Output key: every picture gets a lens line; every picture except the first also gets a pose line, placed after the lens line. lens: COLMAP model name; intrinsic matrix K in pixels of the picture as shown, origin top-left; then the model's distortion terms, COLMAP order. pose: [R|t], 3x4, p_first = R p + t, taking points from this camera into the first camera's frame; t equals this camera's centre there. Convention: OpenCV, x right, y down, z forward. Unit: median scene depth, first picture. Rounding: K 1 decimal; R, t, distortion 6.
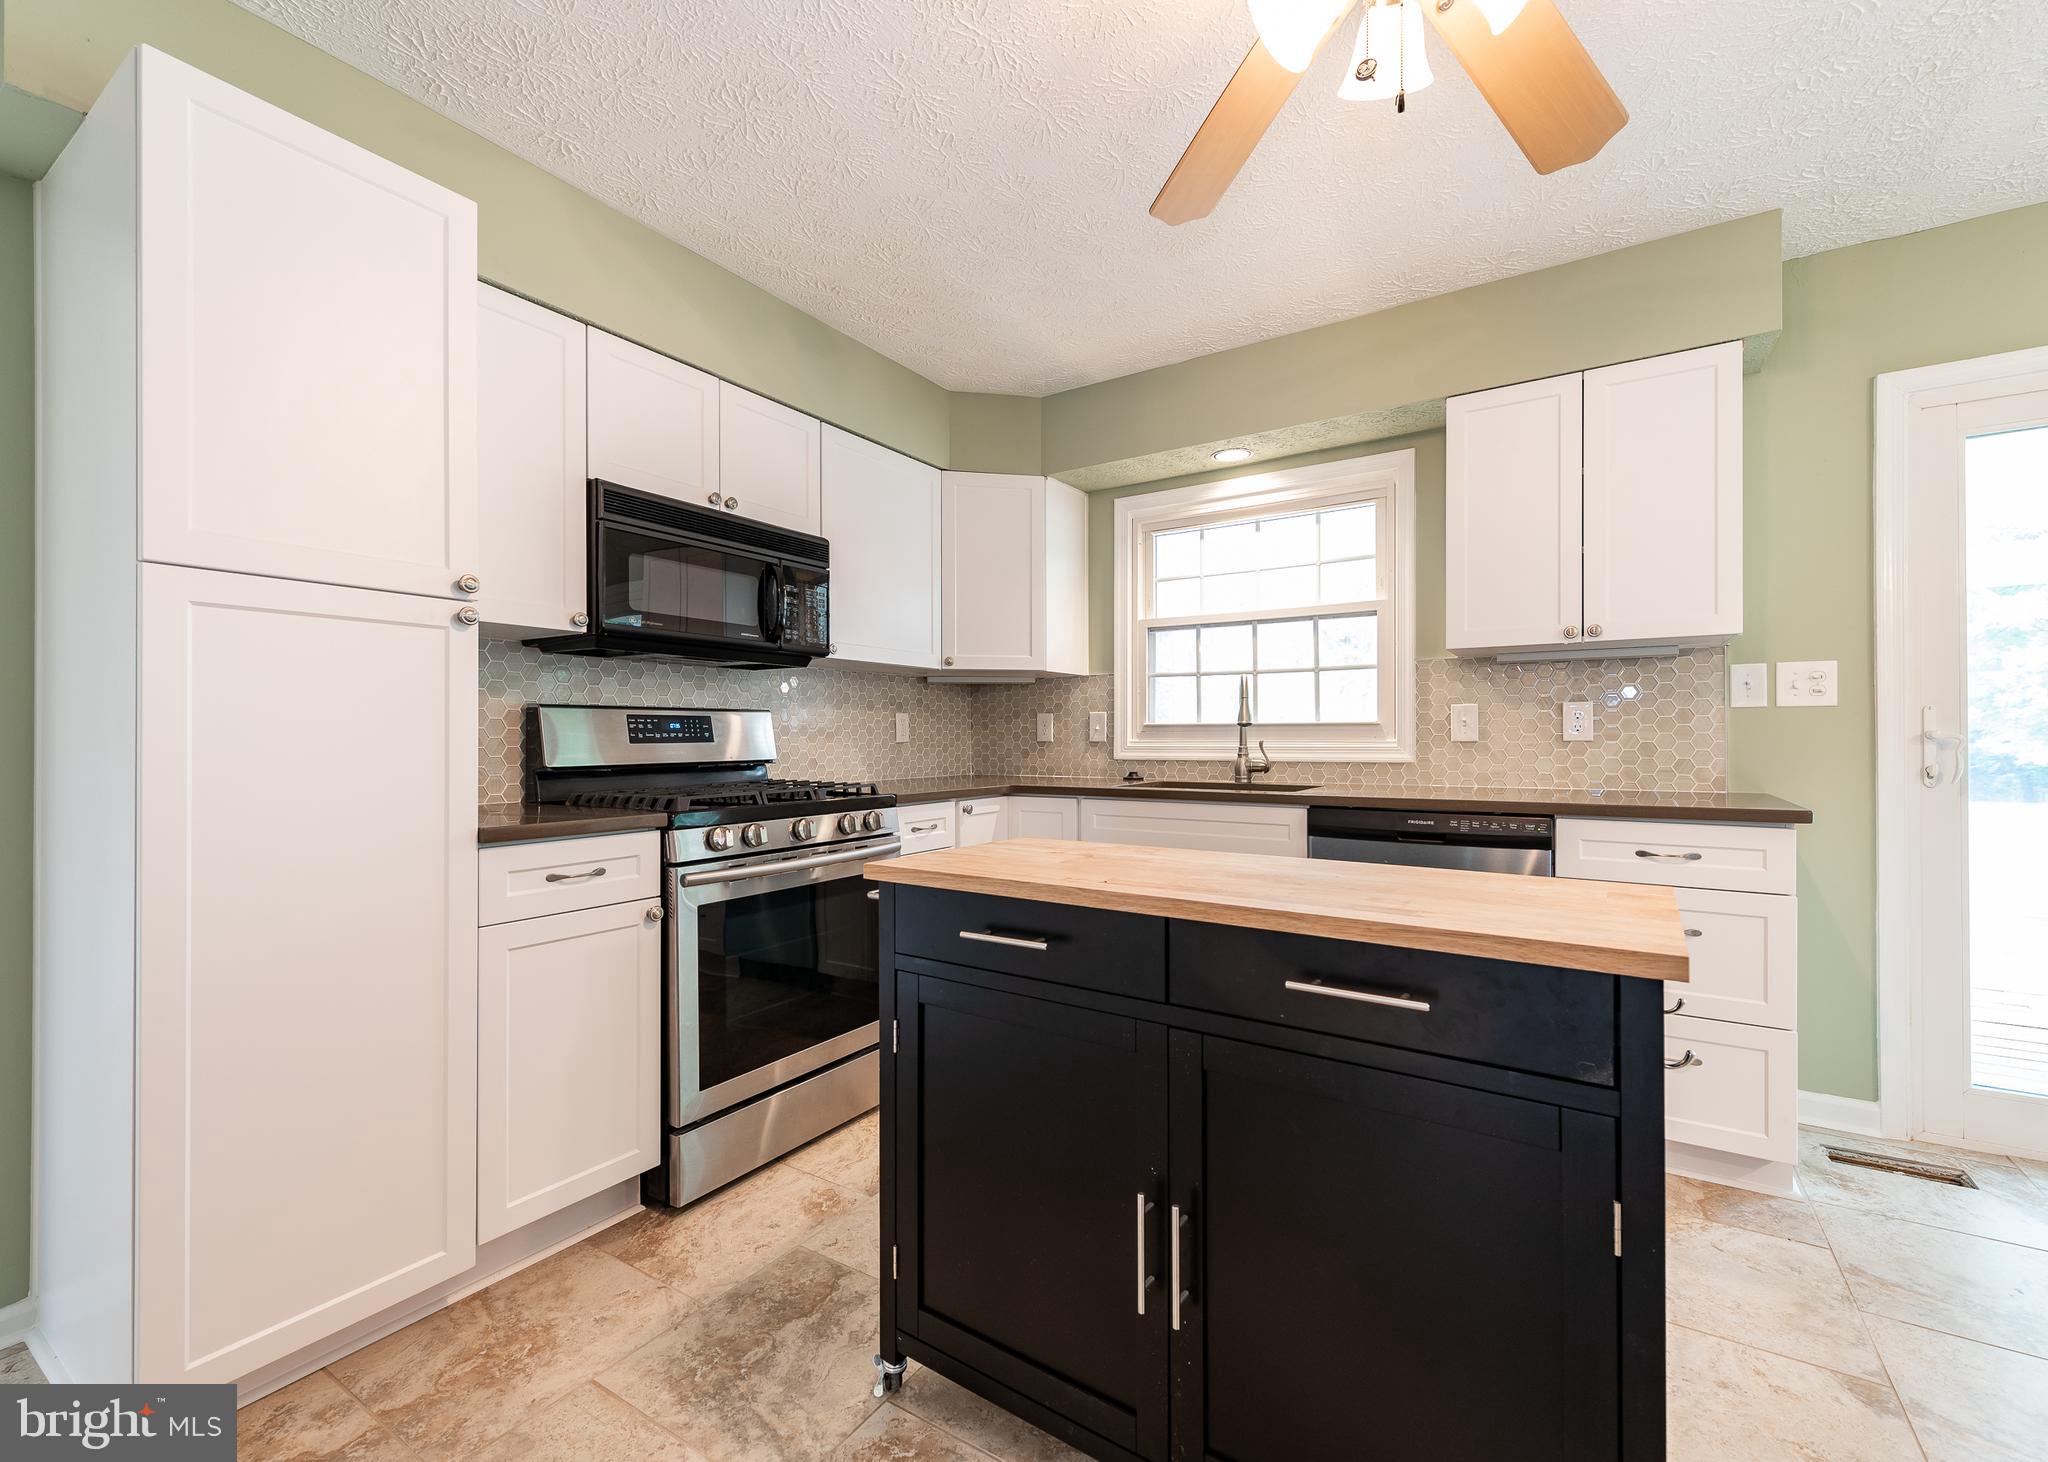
lens RADIAL K [[849.7, 0, 1027.4], [0, 849.7, 734.4], [0, 0, 1]] dist [0.021228, 0.000390]
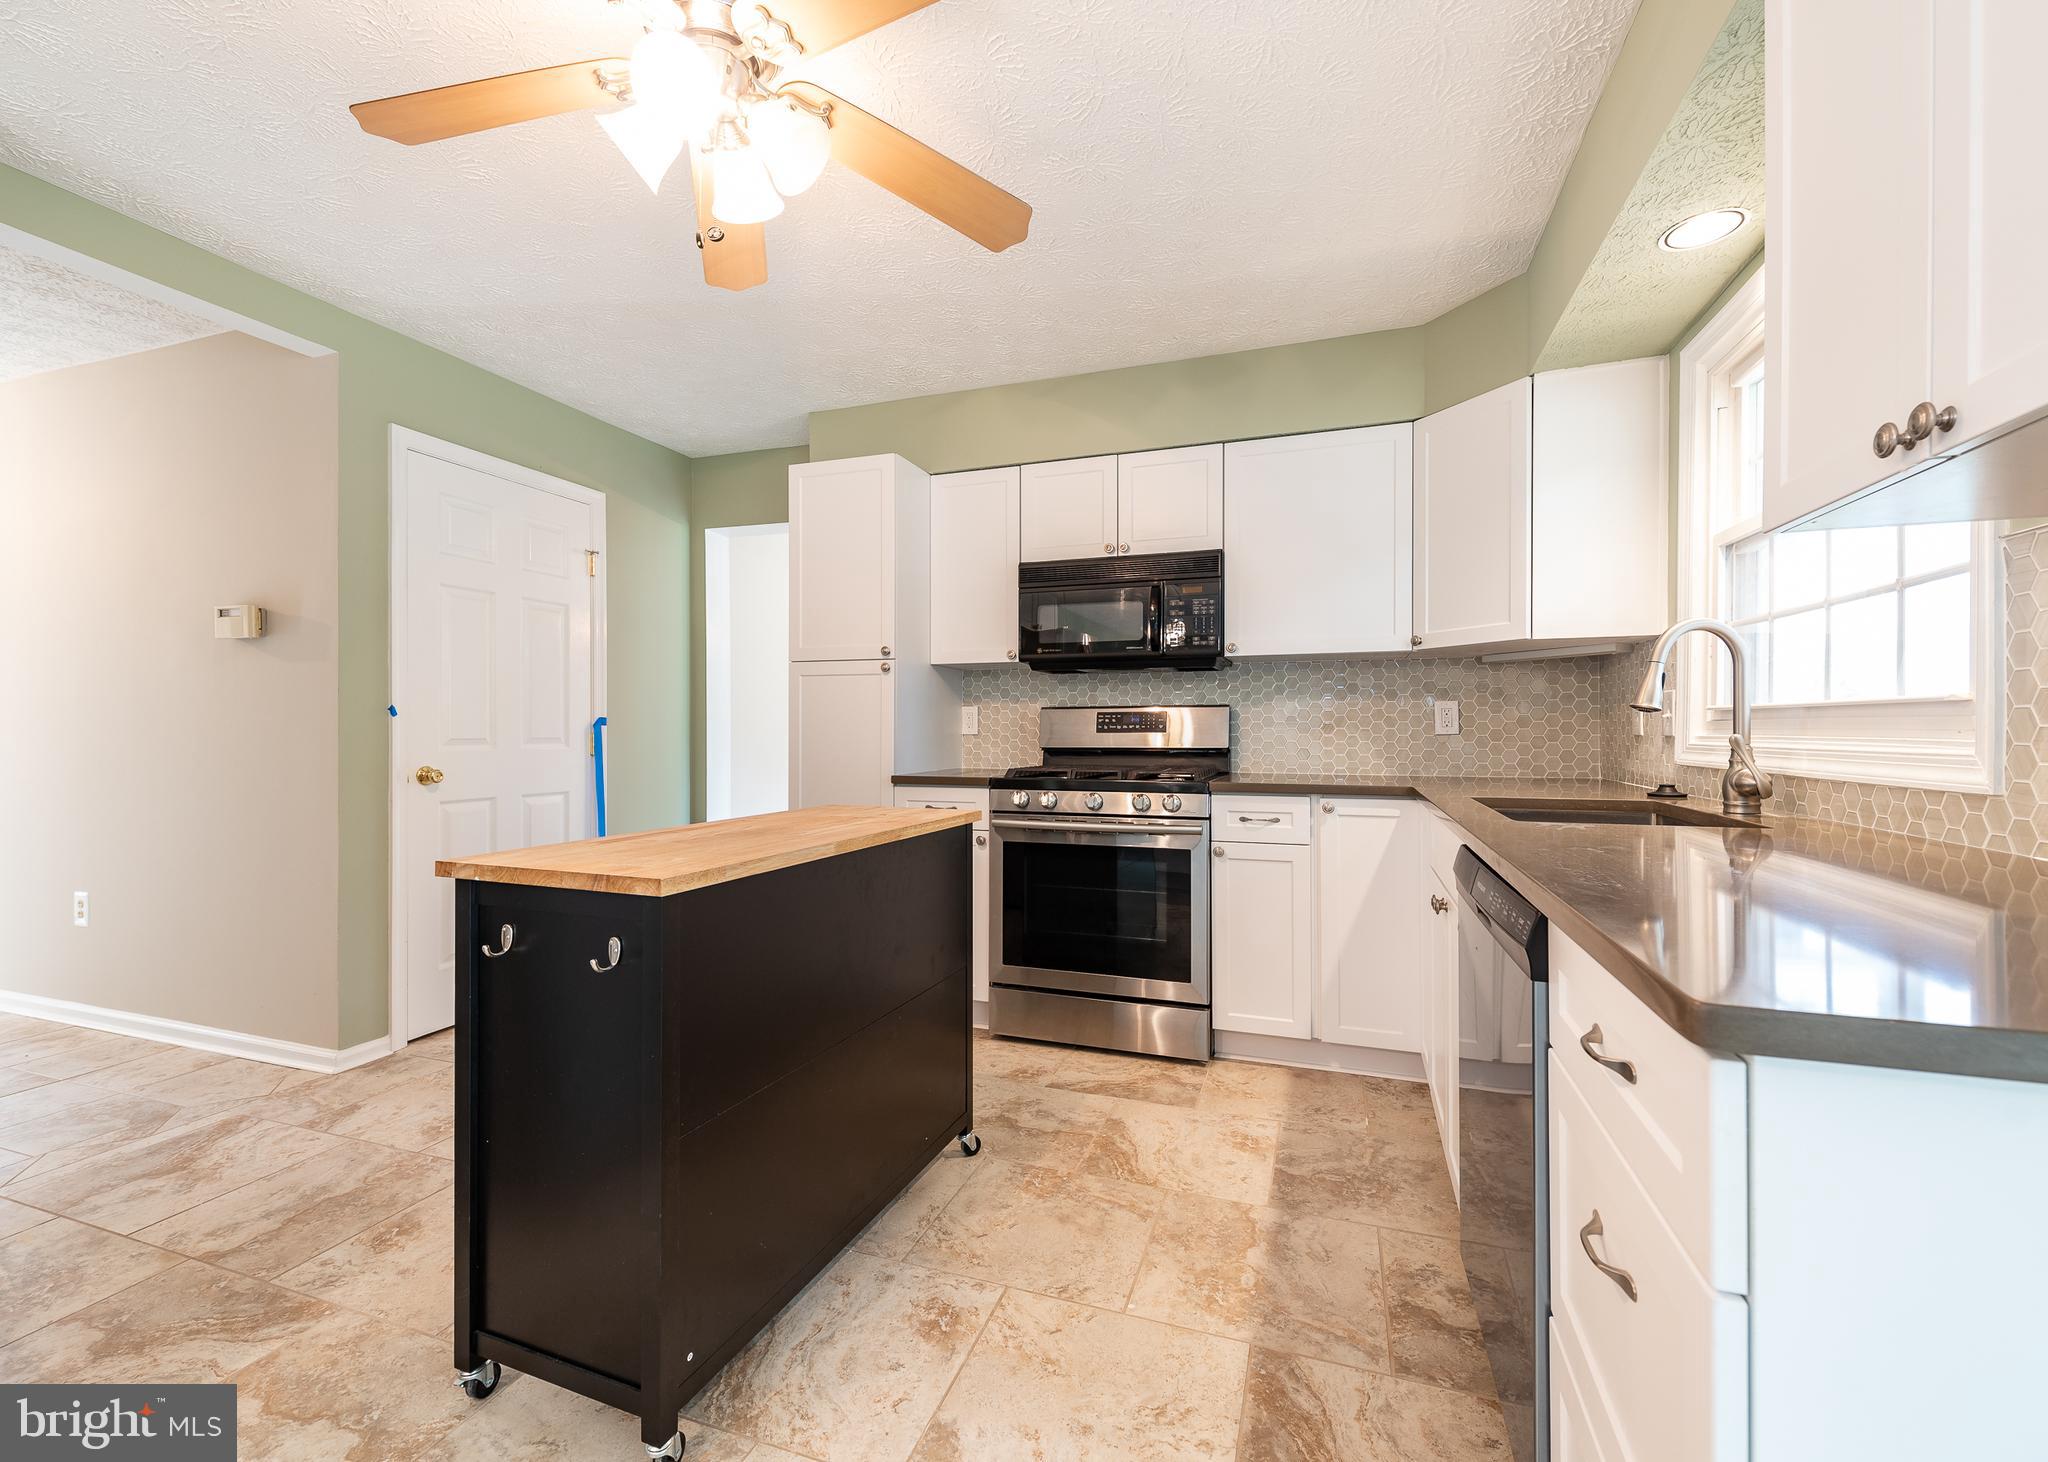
lens RADIAL K [[849.7, 0, 1027.4], [0, 849.7, 734.4], [0, 0, 1]] dist [0.021228, 0.000390]
pose [[0.257687, 0.008704, -0.966189, 0.731022], [0.003409, 0.999945, 0.009918, -0.000996], [0.966222, -0.005849, 0.257644, 0.452854]]
